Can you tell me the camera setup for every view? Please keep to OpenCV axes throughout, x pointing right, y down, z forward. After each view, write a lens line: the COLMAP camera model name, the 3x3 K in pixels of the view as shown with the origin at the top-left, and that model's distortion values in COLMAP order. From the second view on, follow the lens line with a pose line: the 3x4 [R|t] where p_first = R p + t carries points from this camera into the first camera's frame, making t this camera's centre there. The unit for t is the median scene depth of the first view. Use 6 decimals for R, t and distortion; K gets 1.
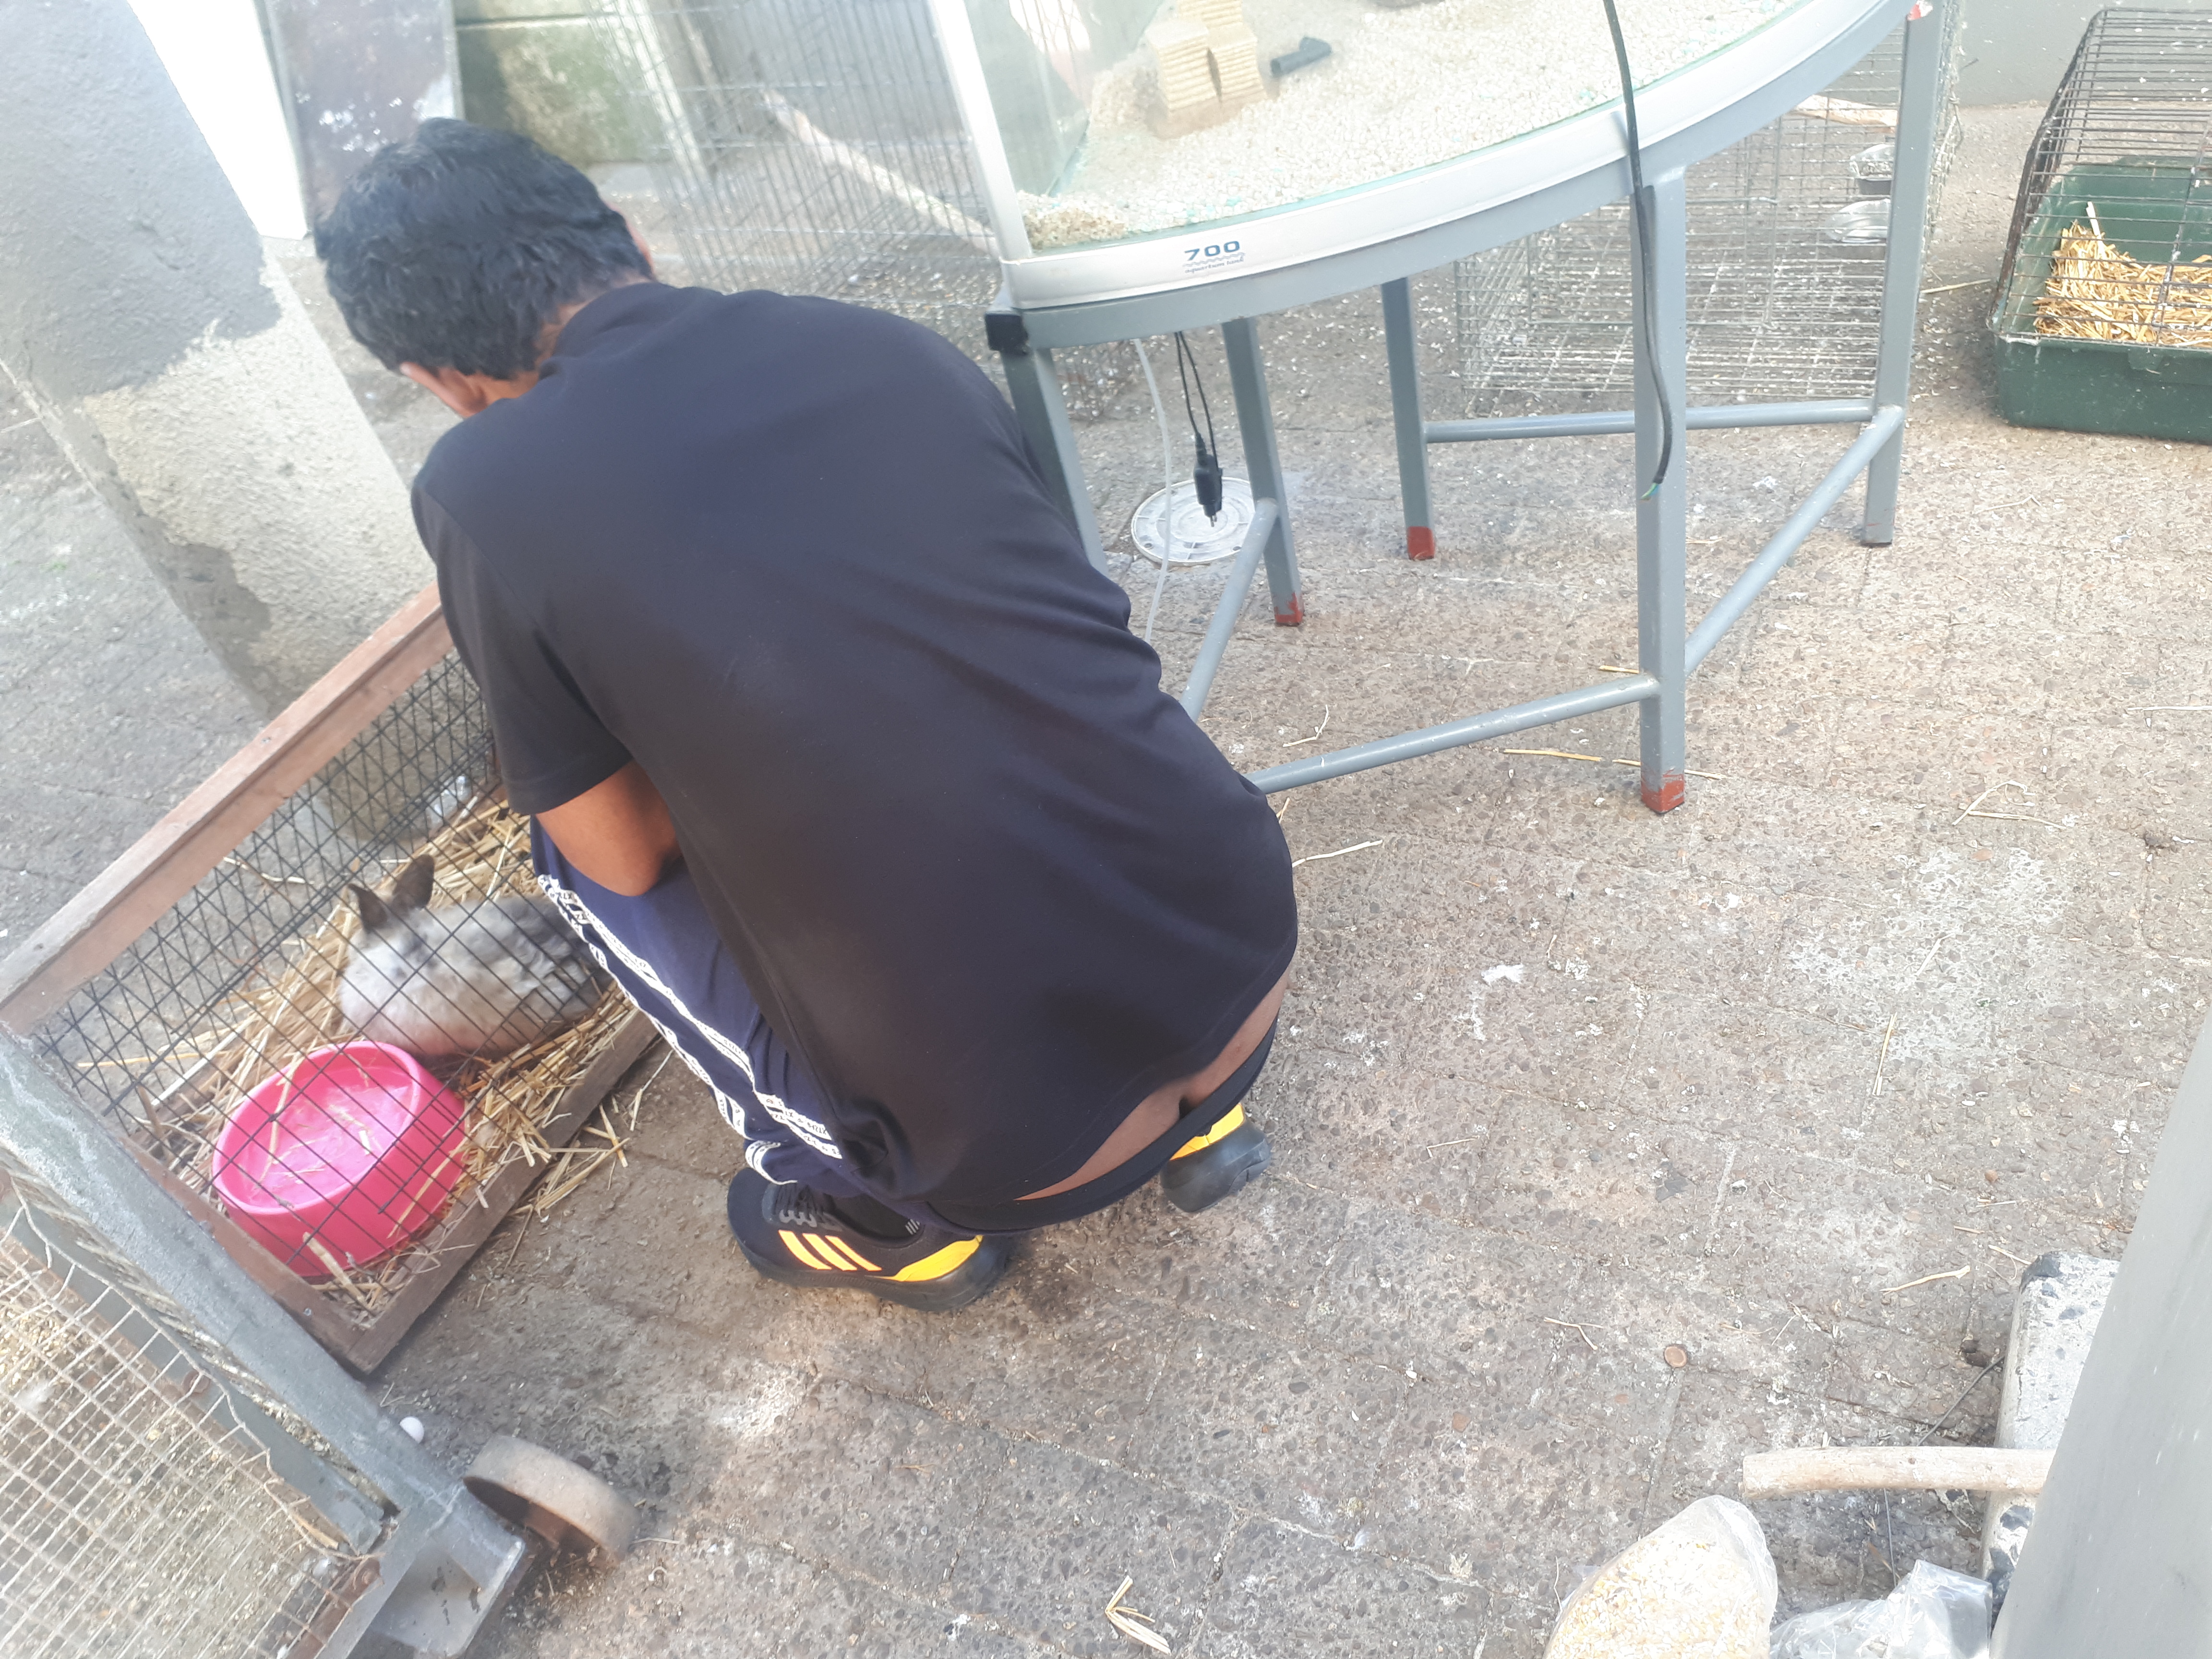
lens RADIAL K [[1747.7, 0, 1092.4], [0, 1747.7, 835.9], [0, 0, 1]] dist [0.038996, -0.035939]
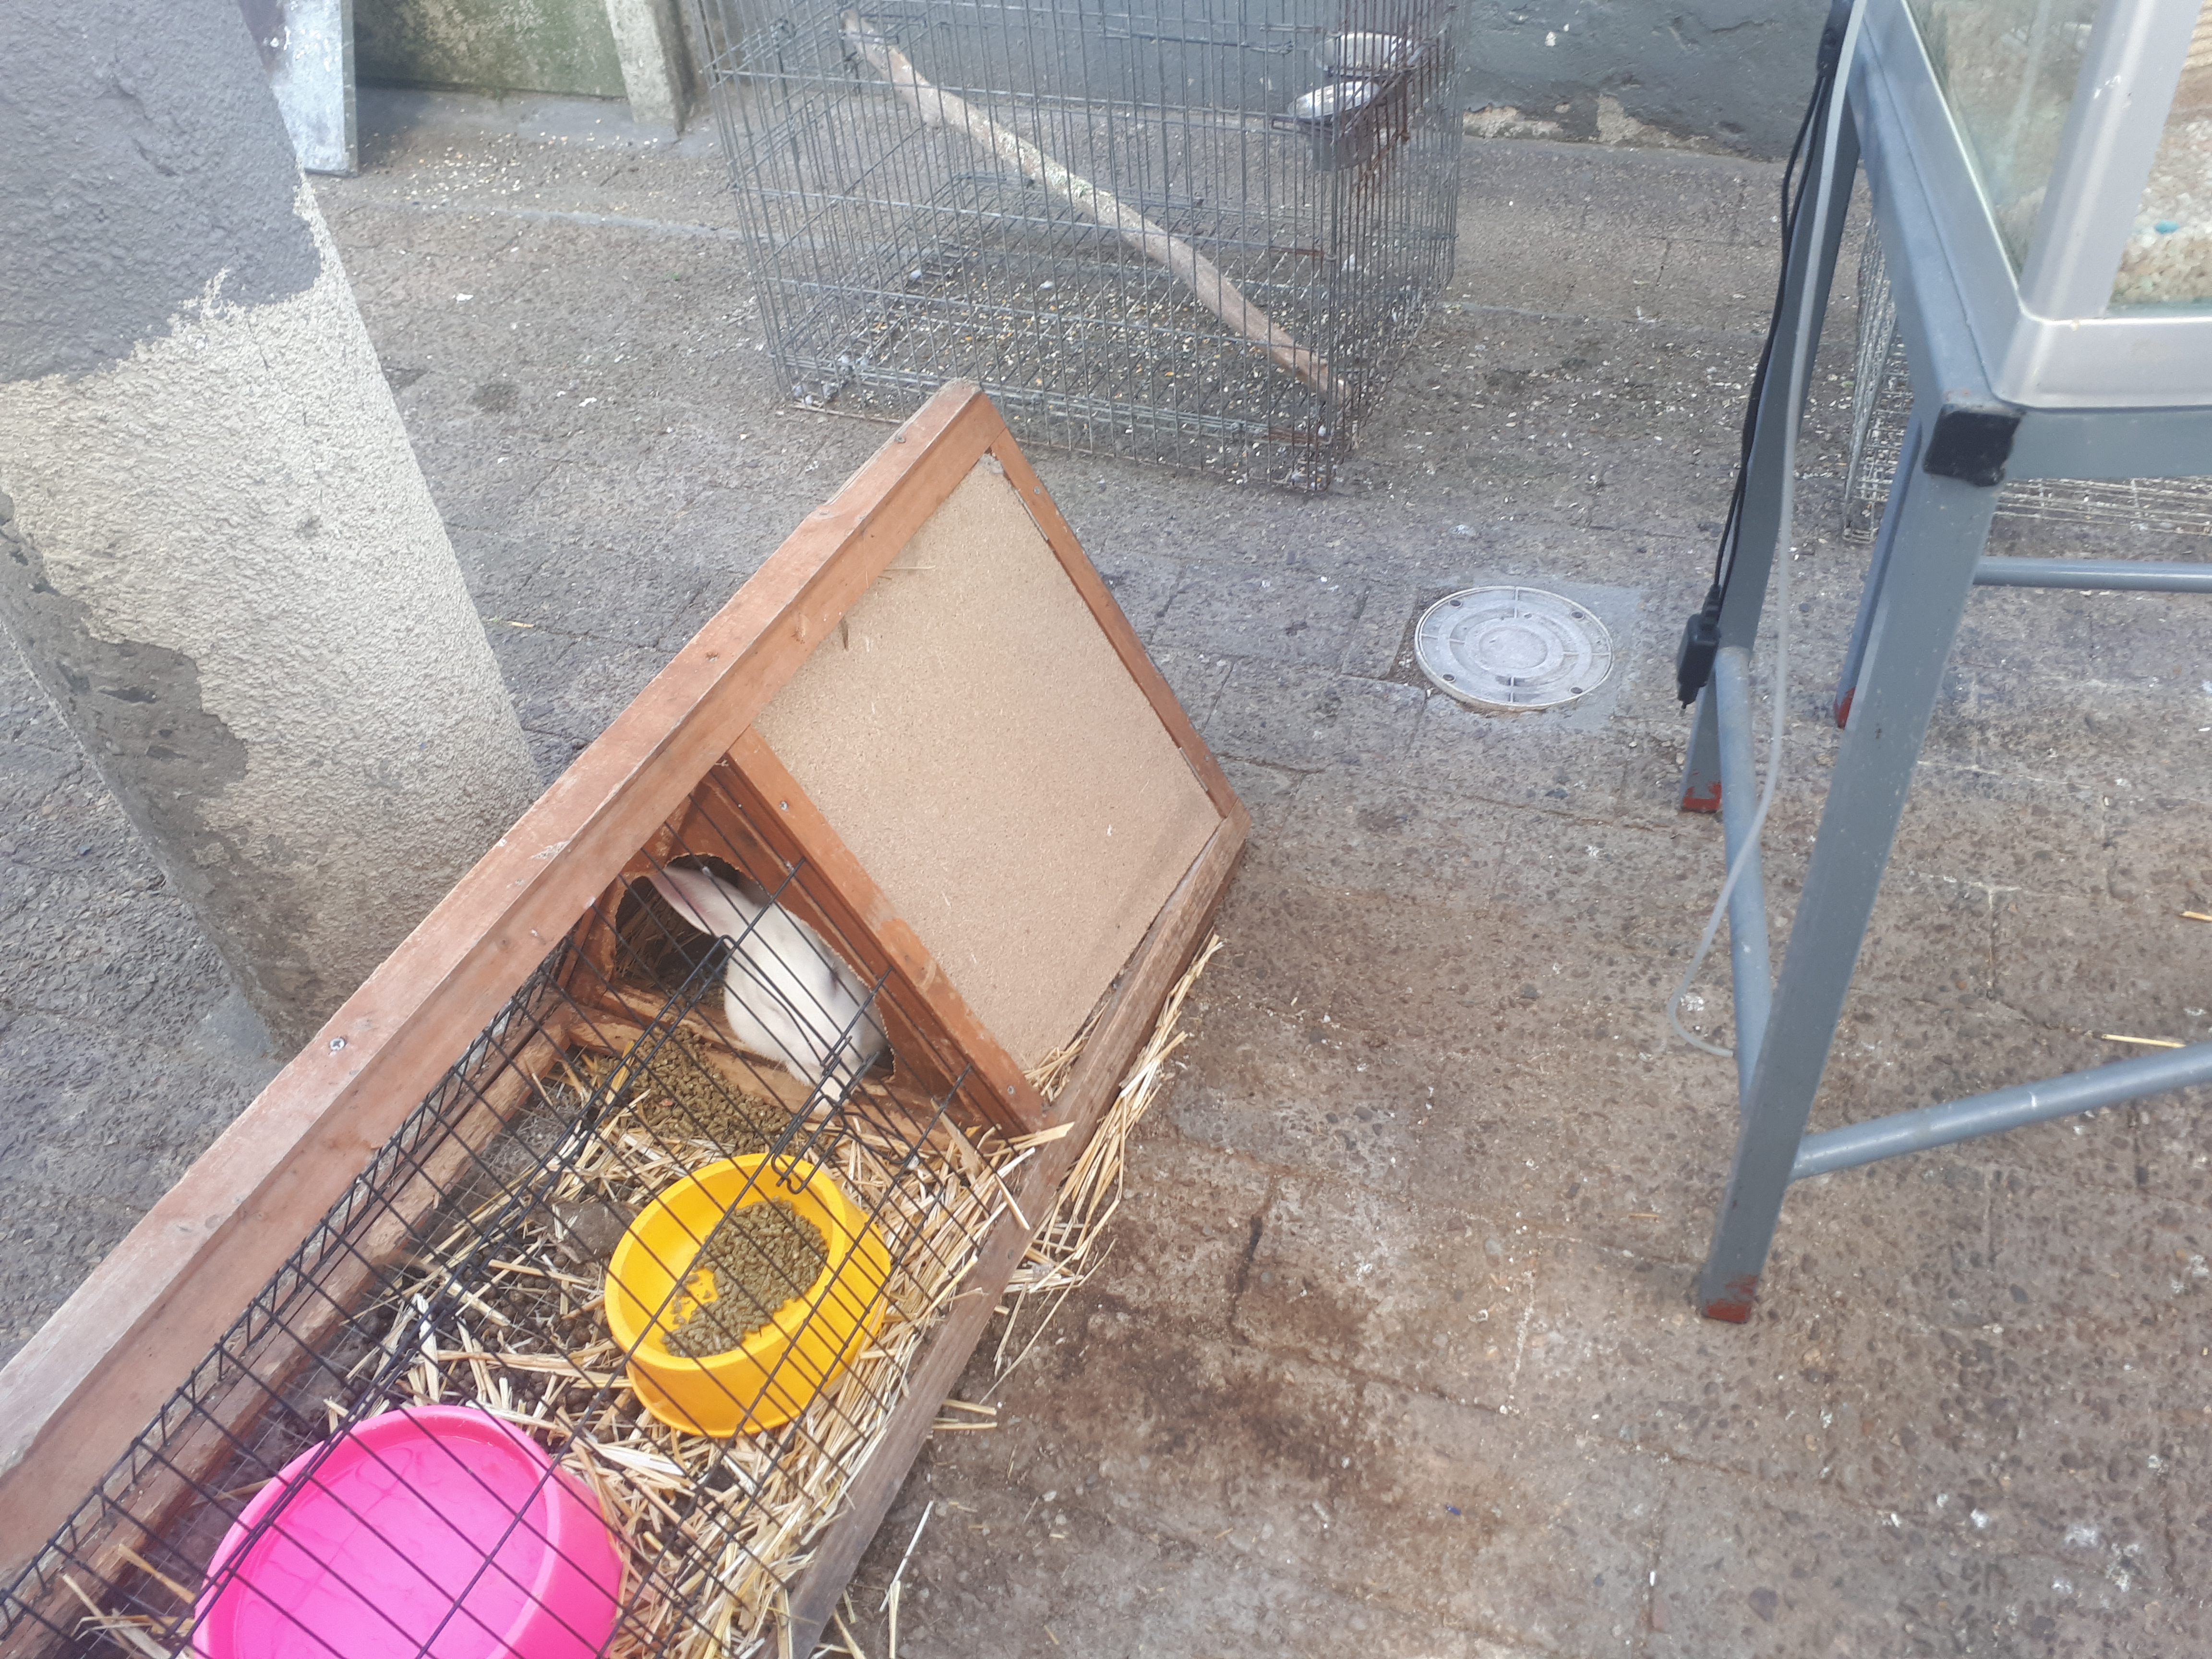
lens RADIAL K [[1747.7, 0, 1122.7], [0, 1747.7, 829.0], [0, 0, 1]] dist [0.038996, -0.035939]
pose [[0.984561, 0.040468, 0.170298, -0.278967], [-0.039015, 0.999168, -0.011875, -0.107795], [-0.170637, 0.005047, 0.985321, 0.360577]]
